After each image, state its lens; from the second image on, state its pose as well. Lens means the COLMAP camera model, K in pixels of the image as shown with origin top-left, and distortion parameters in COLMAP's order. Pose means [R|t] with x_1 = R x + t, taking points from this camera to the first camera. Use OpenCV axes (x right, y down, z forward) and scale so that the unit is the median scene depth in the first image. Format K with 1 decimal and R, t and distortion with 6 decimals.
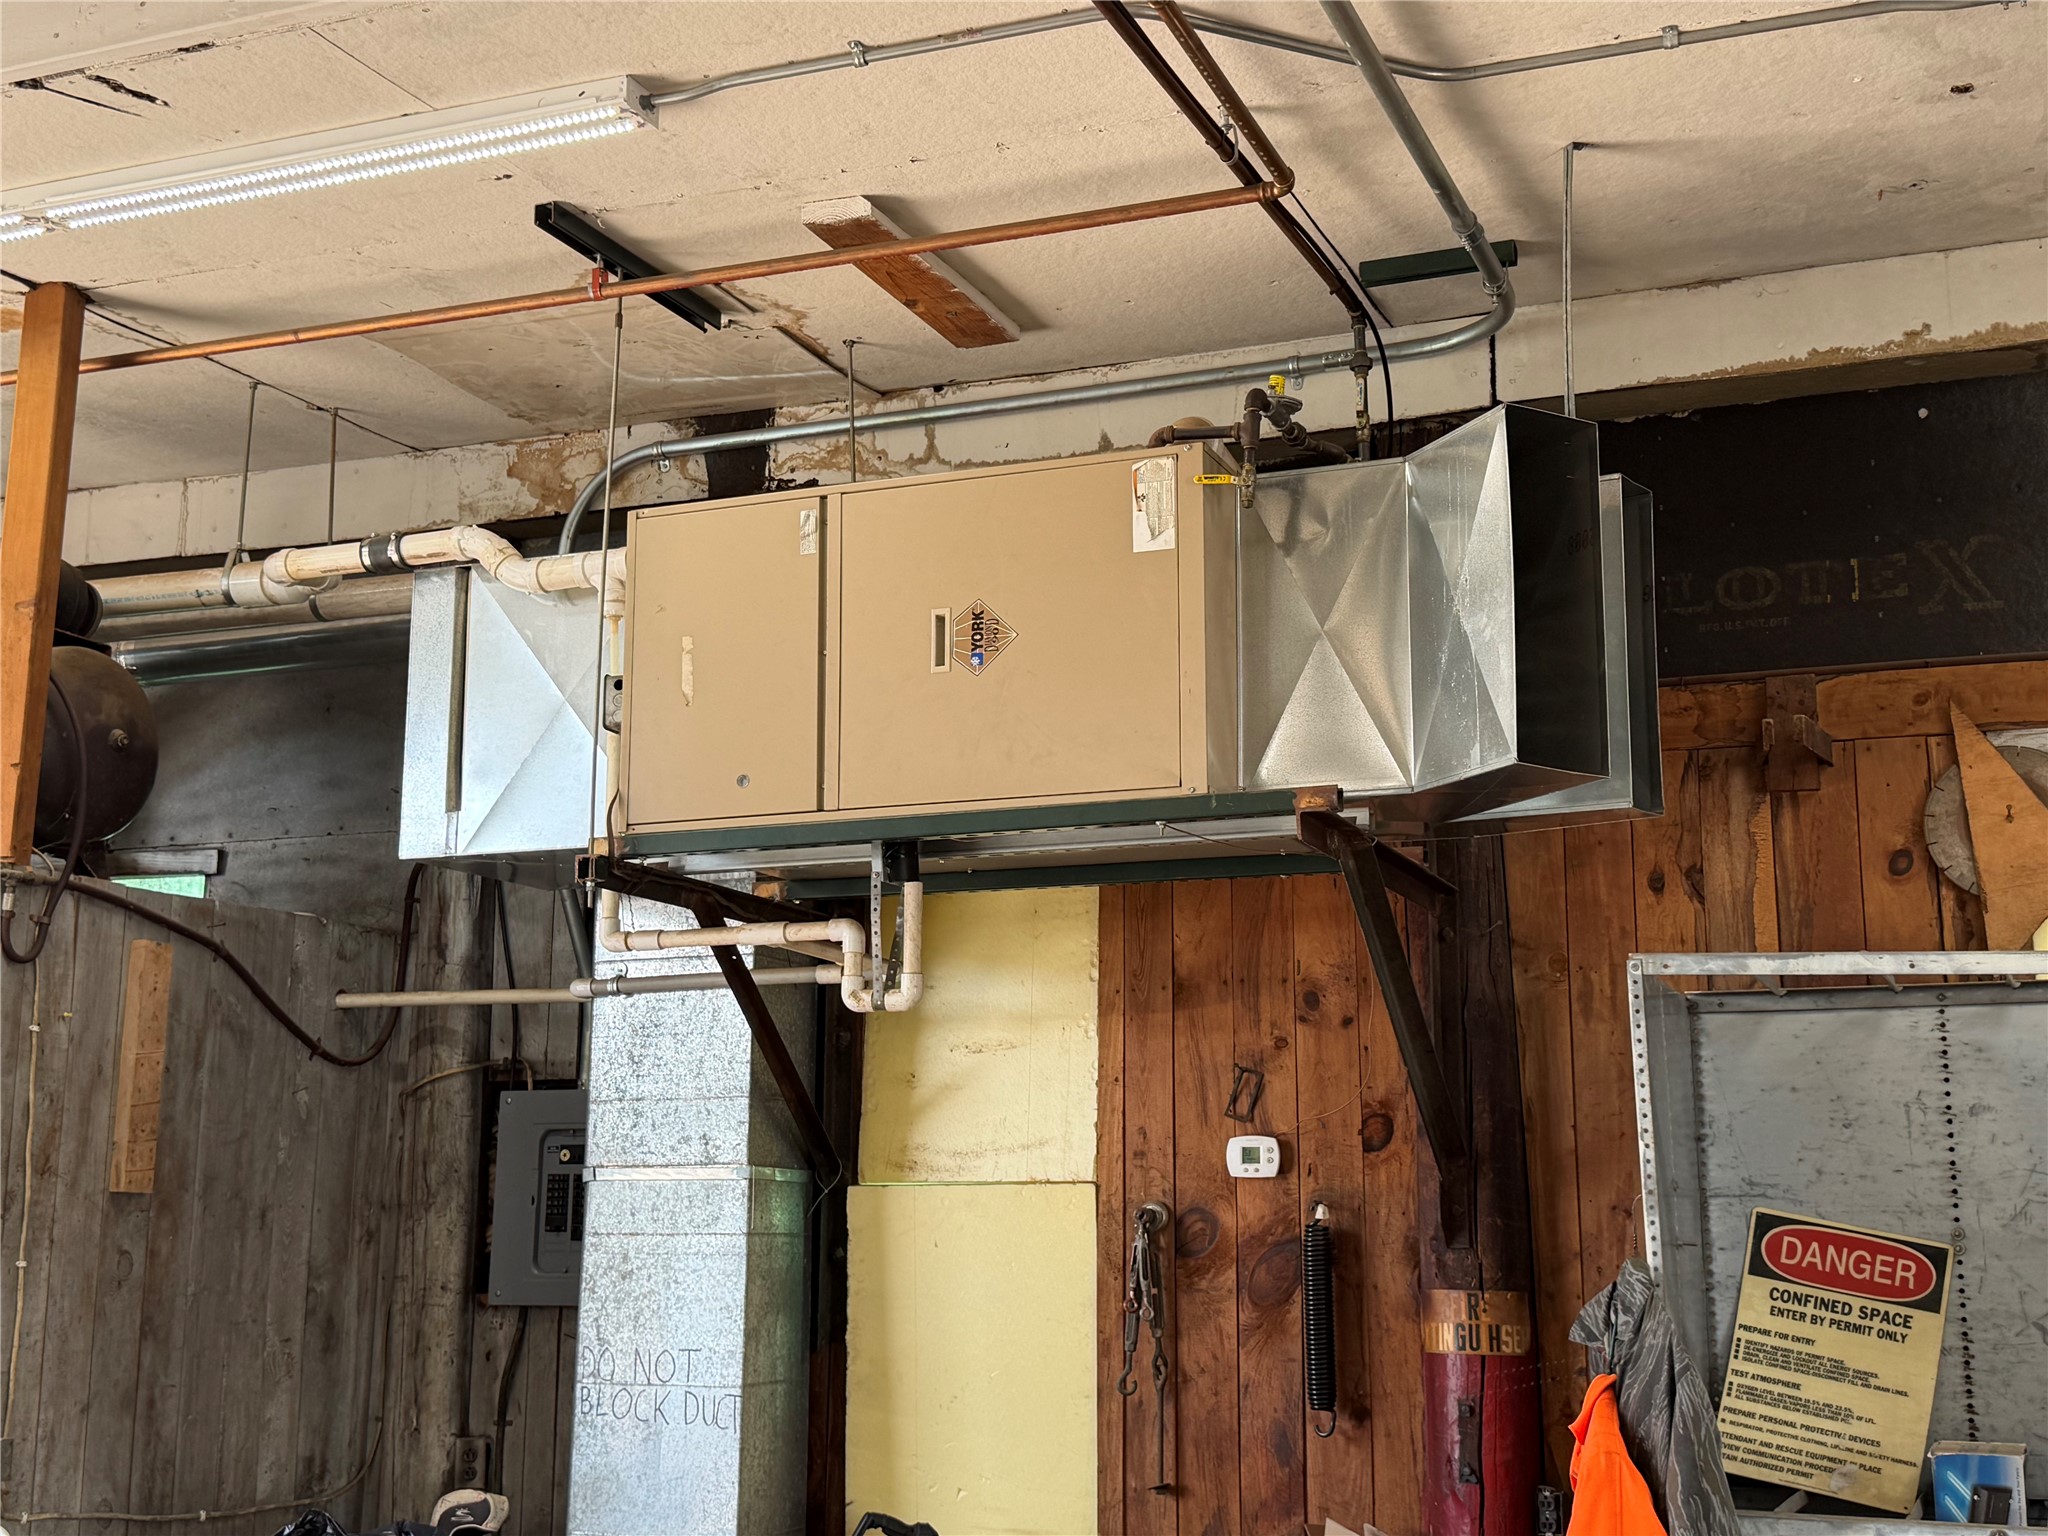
lens RADIAL K [[2485.2, 0, 1024.0], [0, 2485.2, 768.0], [0, 0, 1]] dist [0.241672, -0.592278]
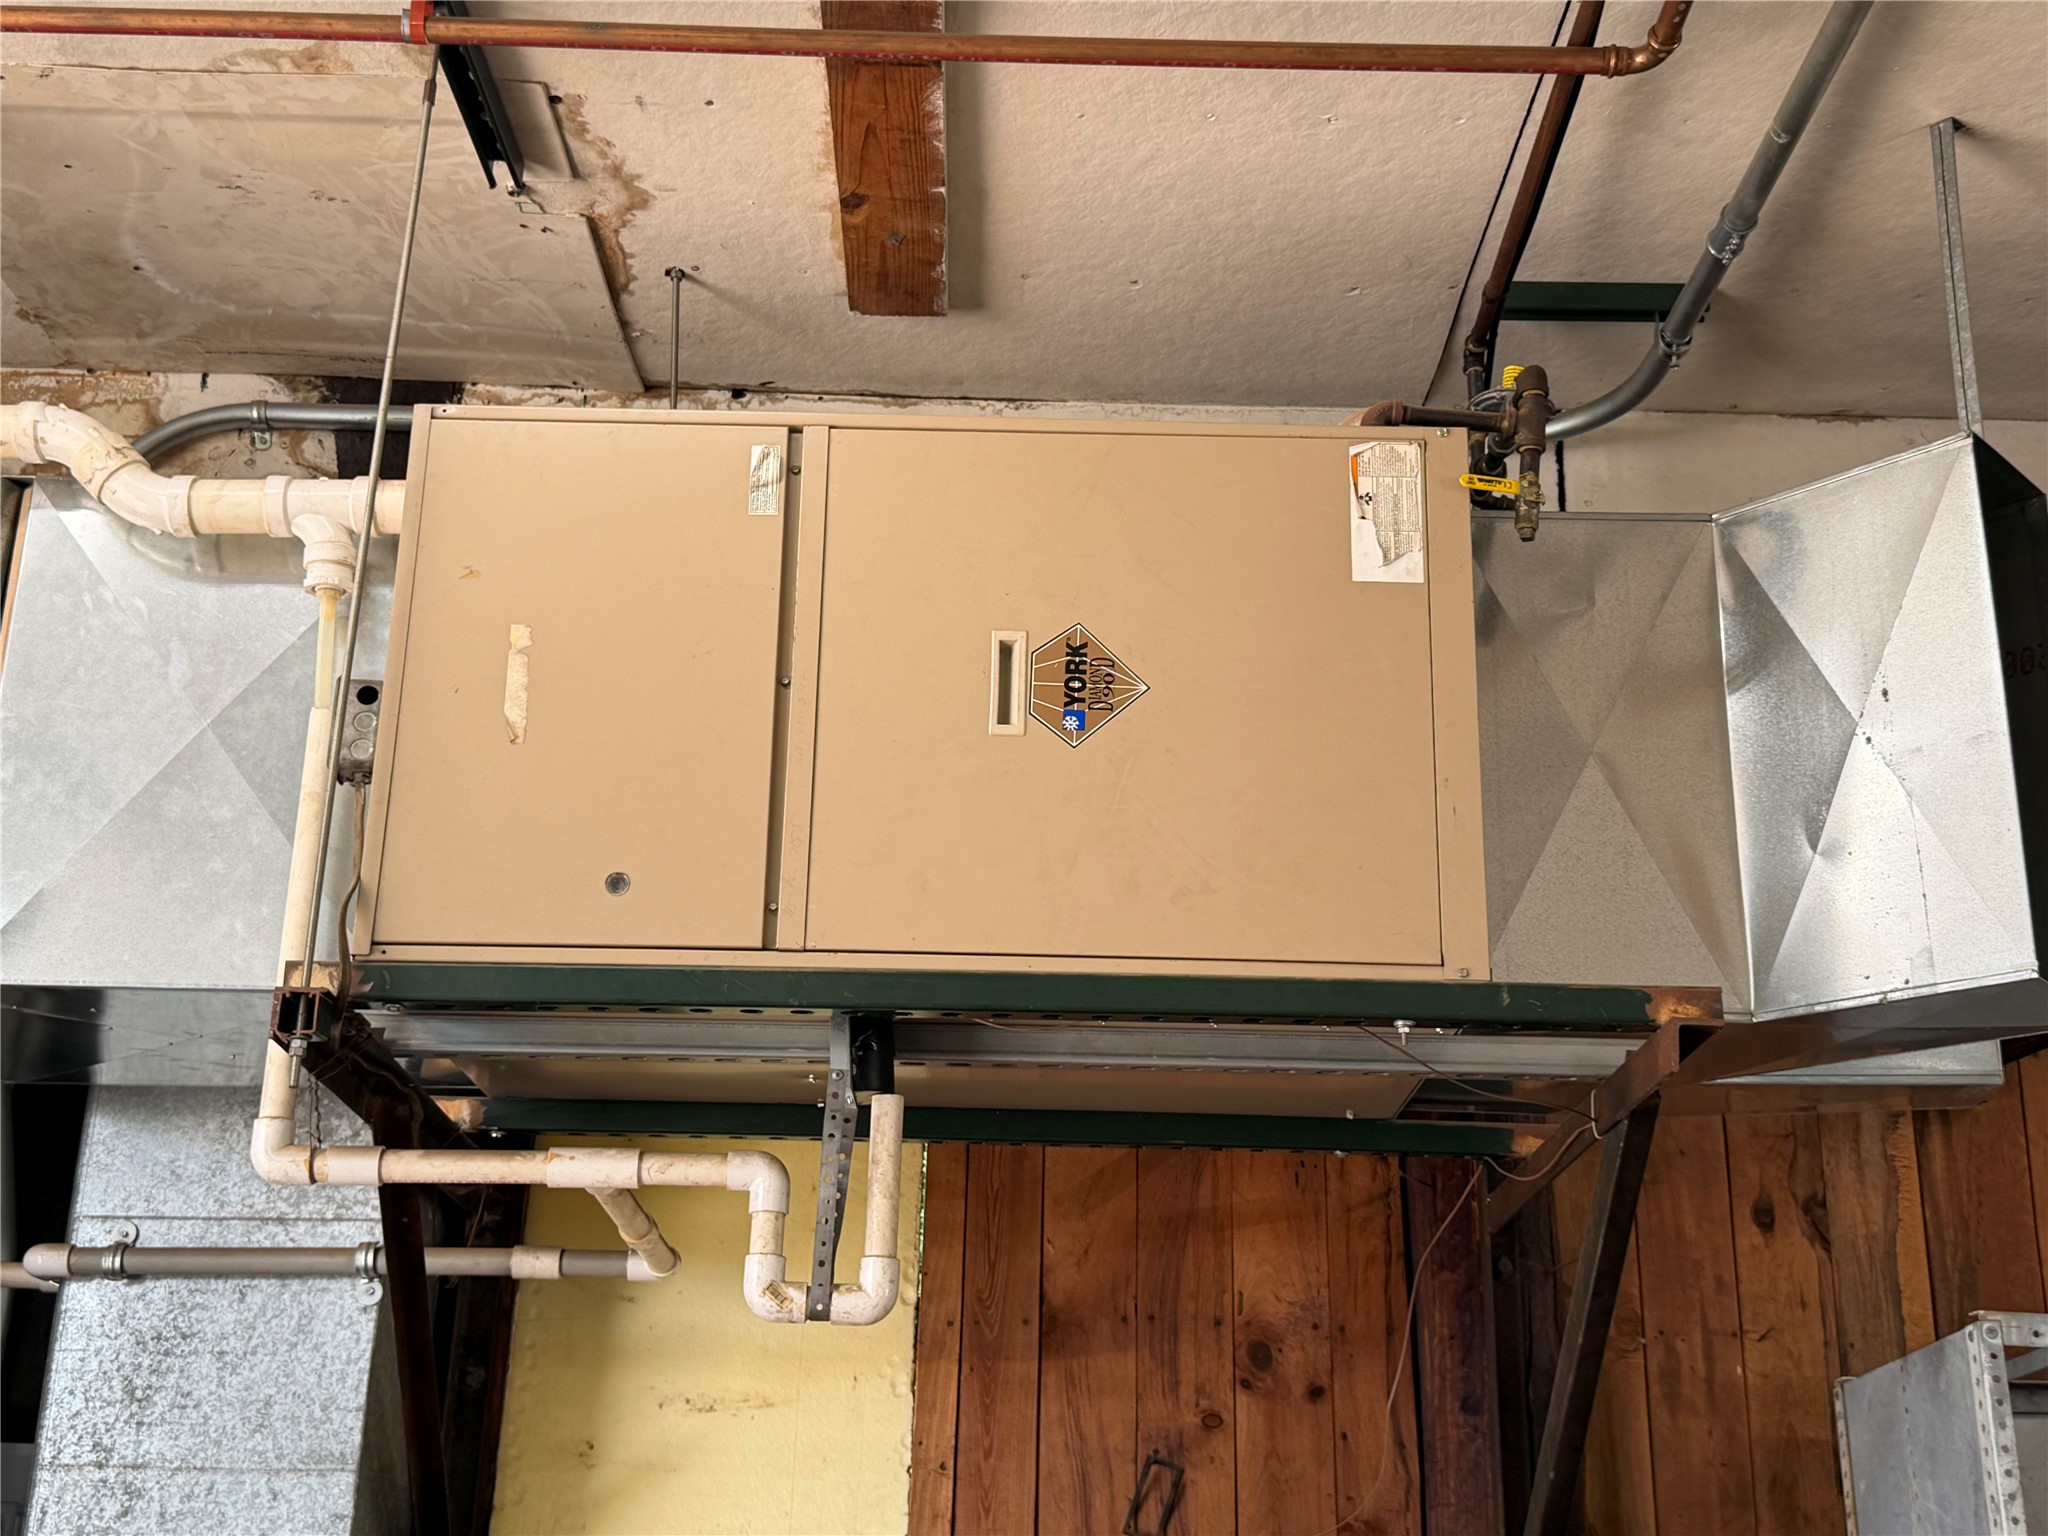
lens RADIAL K [[2485.2, 0, 1024.0], [0, 2485.2, 768.0], [0, 0, 1]] dist [0.241672, -0.592278]
pose [[0.927812, 0.142413, 0.344794, -0.195060], [-0.090219, 0.982487, -0.163033, 0.054413], [-0.361973, 0.120157, 0.924412, 0.387512]]
